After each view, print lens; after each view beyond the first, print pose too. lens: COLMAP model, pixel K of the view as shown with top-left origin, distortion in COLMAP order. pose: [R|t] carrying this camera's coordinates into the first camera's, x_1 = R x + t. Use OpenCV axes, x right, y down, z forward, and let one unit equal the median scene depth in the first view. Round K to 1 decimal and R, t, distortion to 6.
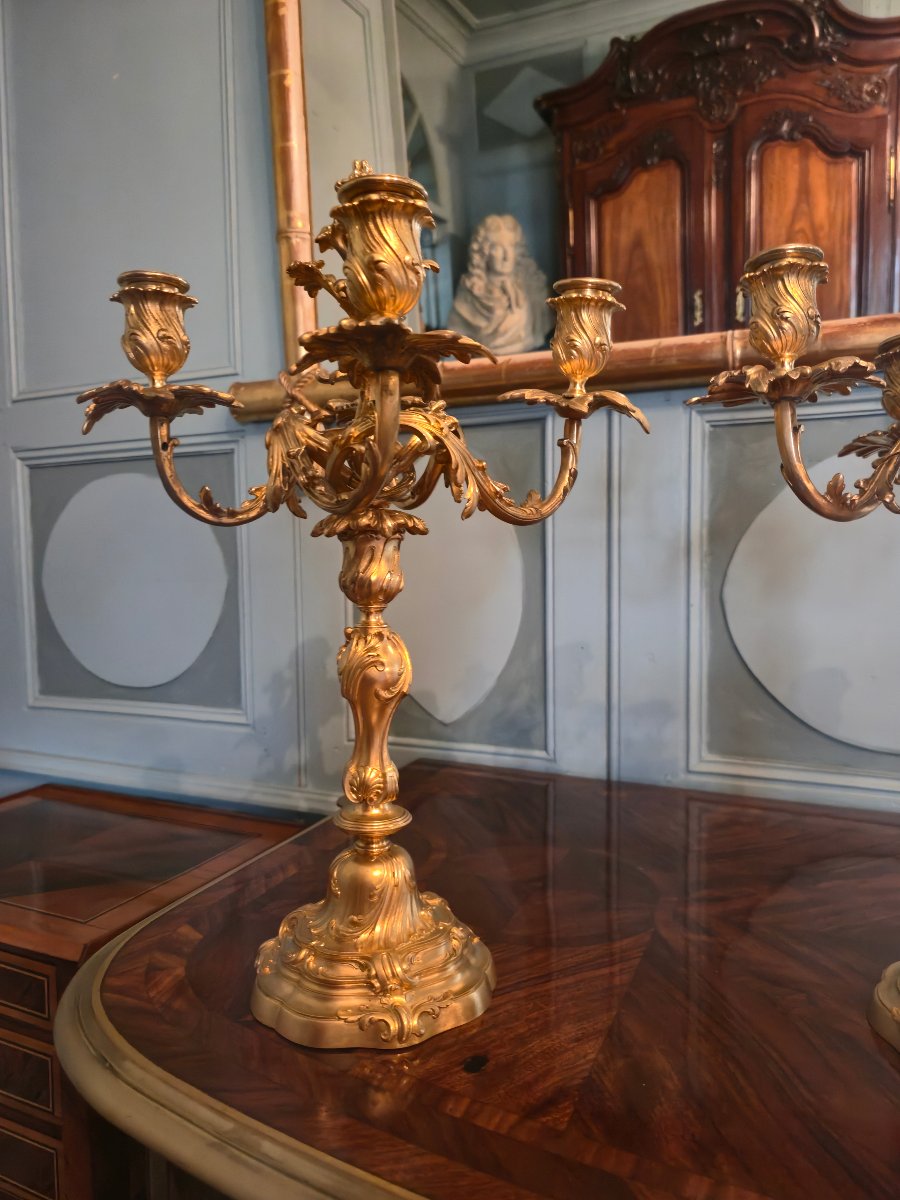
lens RADIAL K [[827.7, 0, 452.5], [0, 827.7, 604.4], [0, 0, 1]] dist [0.053731, -0.058064]
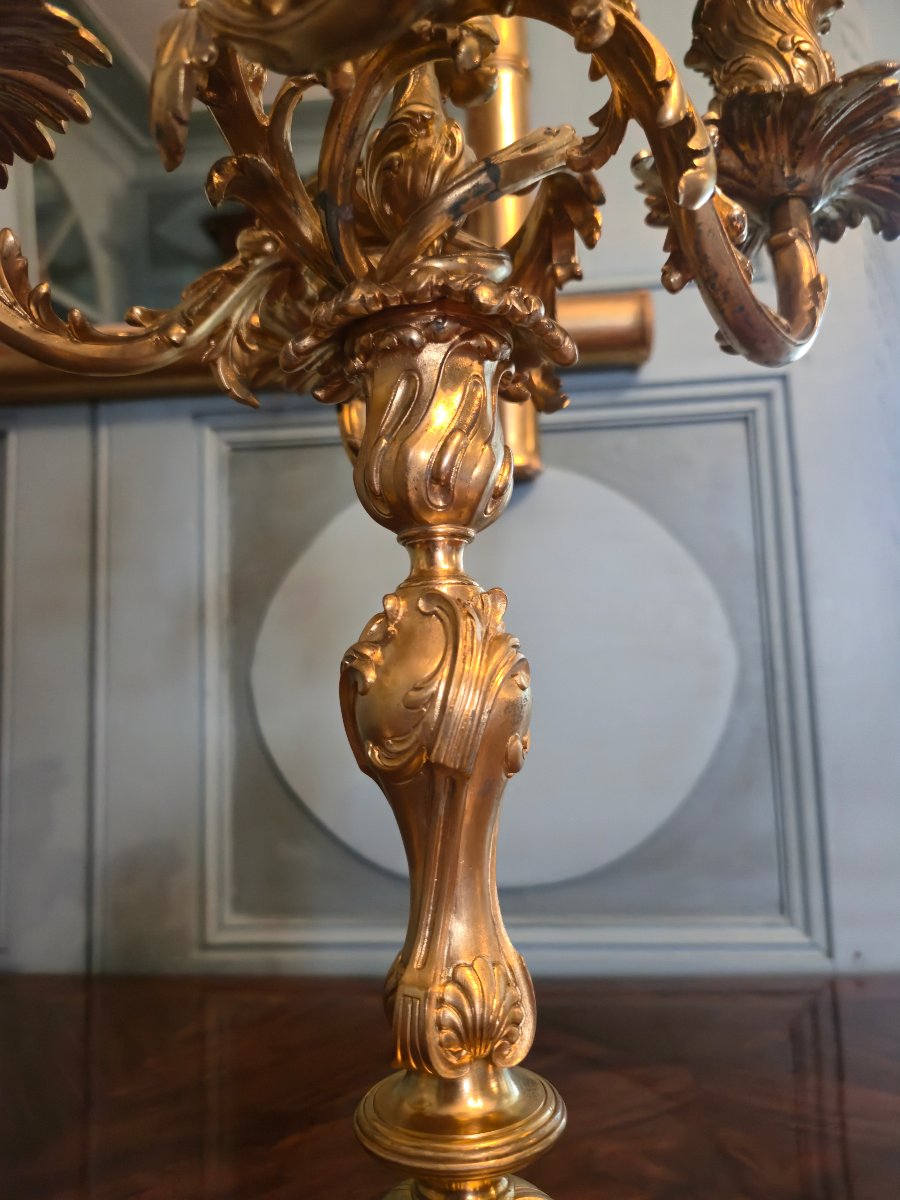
lens RADIAL K [[846.7, 0, 452.1], [0, 846.7, 611.9], [0, 0, 1]] dist [0.001429, 0.000441]
pose [[0.948864, 0.010106, 0.315525, 0.359038], [0.043606, 0.985711, -0.162704, 0.078692], [-0.312660, 0.168142, 0.934865, 0.363541]]
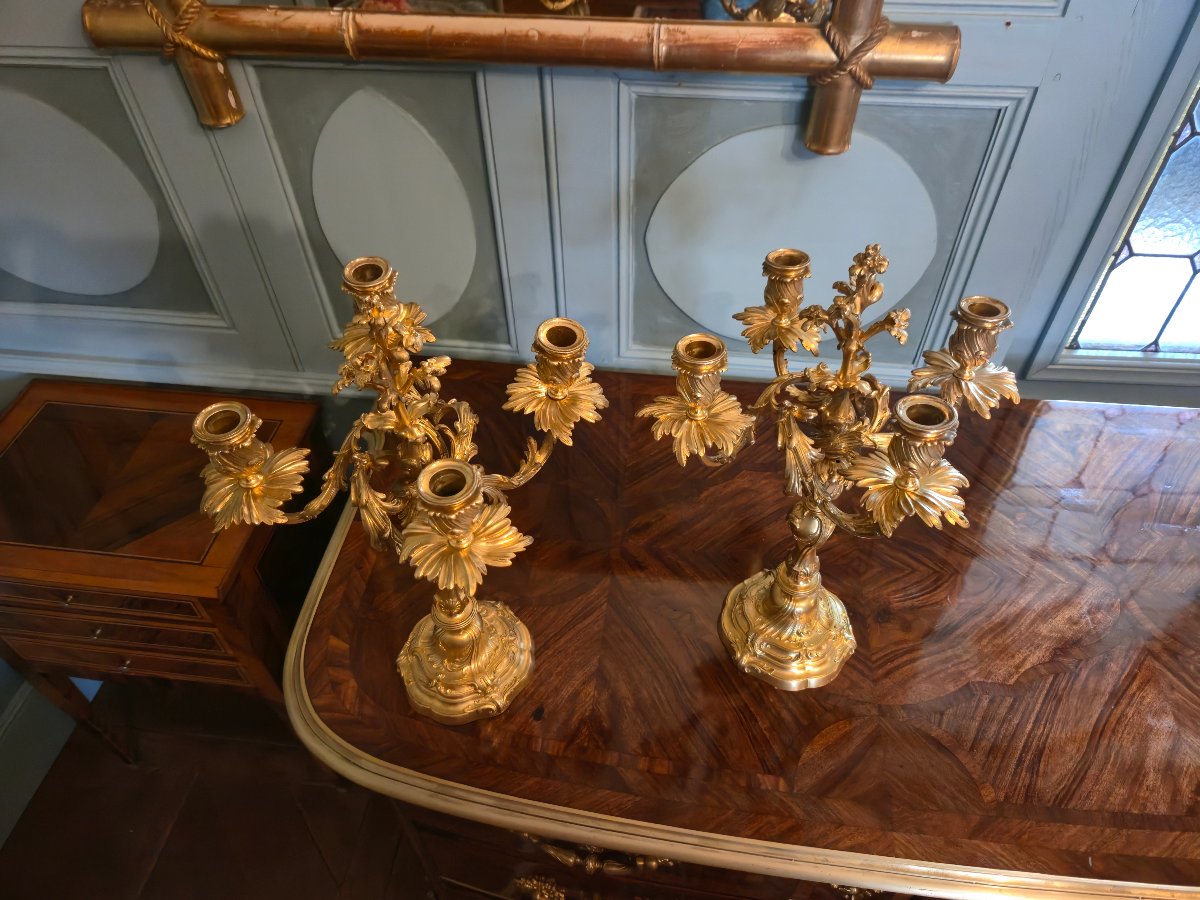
lens RADIAL K [[823.6, 0, 604.6], [0, 823.6, 458.6], [0, 0, 1]] dist [0.061828, -0.062532]
pose [[0.955405, -0.218128, 0.199051, -0.054560], [0.021090, 0.722750, 0.690787, -0.839969], [-0.294544, -0.655784, 0.695120, -0.032187]]
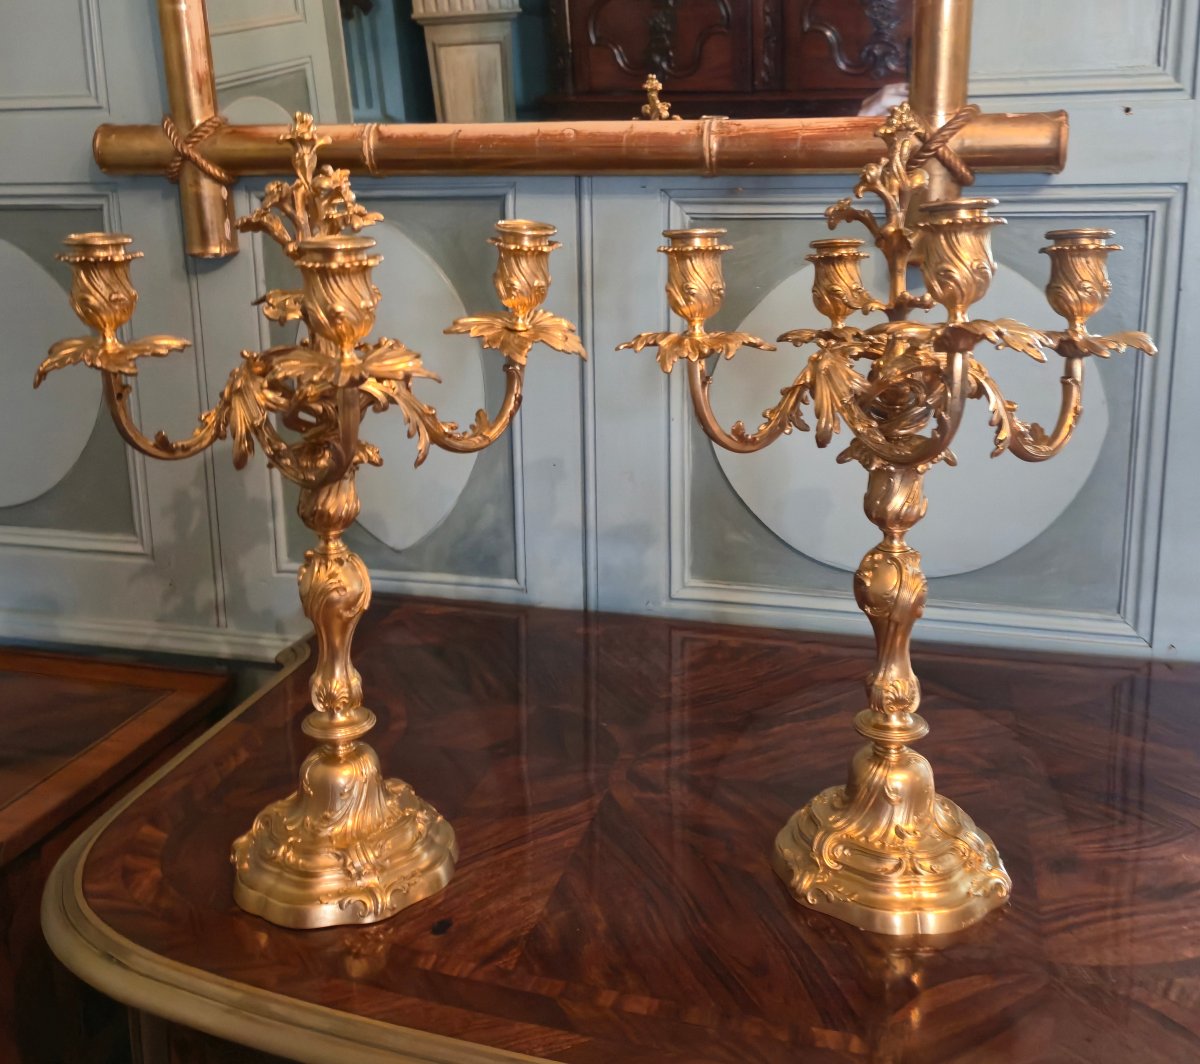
lens RADIAL K [[1290.6, 0, 596.9], [0, 1290.6, 424.2], [0, 0, 1]] dist [0.085374, -0.121965]
pose [[0.987638, -0.037569, 0.152184, -0.006140], [0.015080, 0.989123, 0.146316, -0.275630], [-0.156026, -0.142212, 0.977462, -0.481951]]
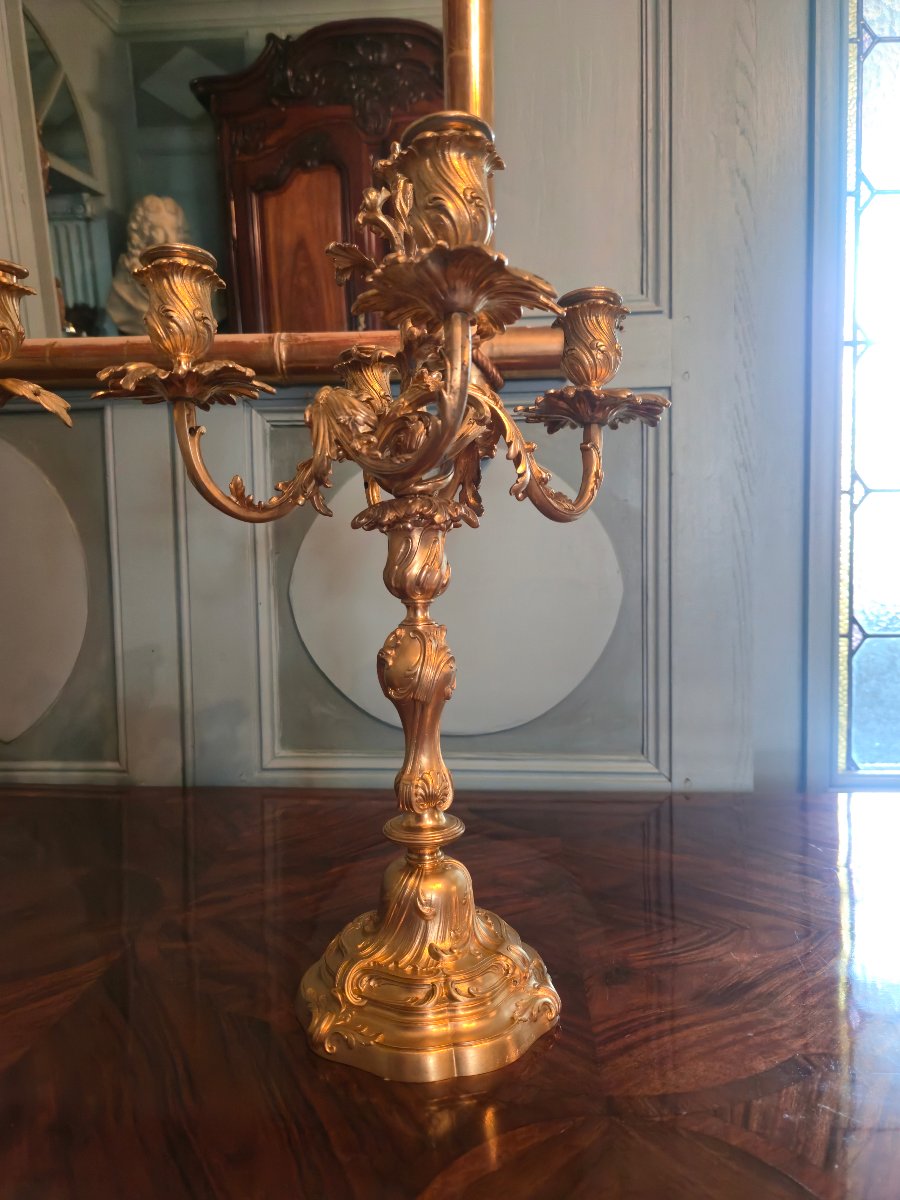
lens RADIAL K [[823.6, 0, 450.0], [0, 823.6, 600.0], [0, 0, 1]] dist [0.061828, -0.062532]
pose [[0.943598, -0.026889, 0.330001, 0.243824], [0.027284, 0.999622, 0.003438, -0.000701], [-0.329968, 0.005760, 0.943974, -0.026213]]
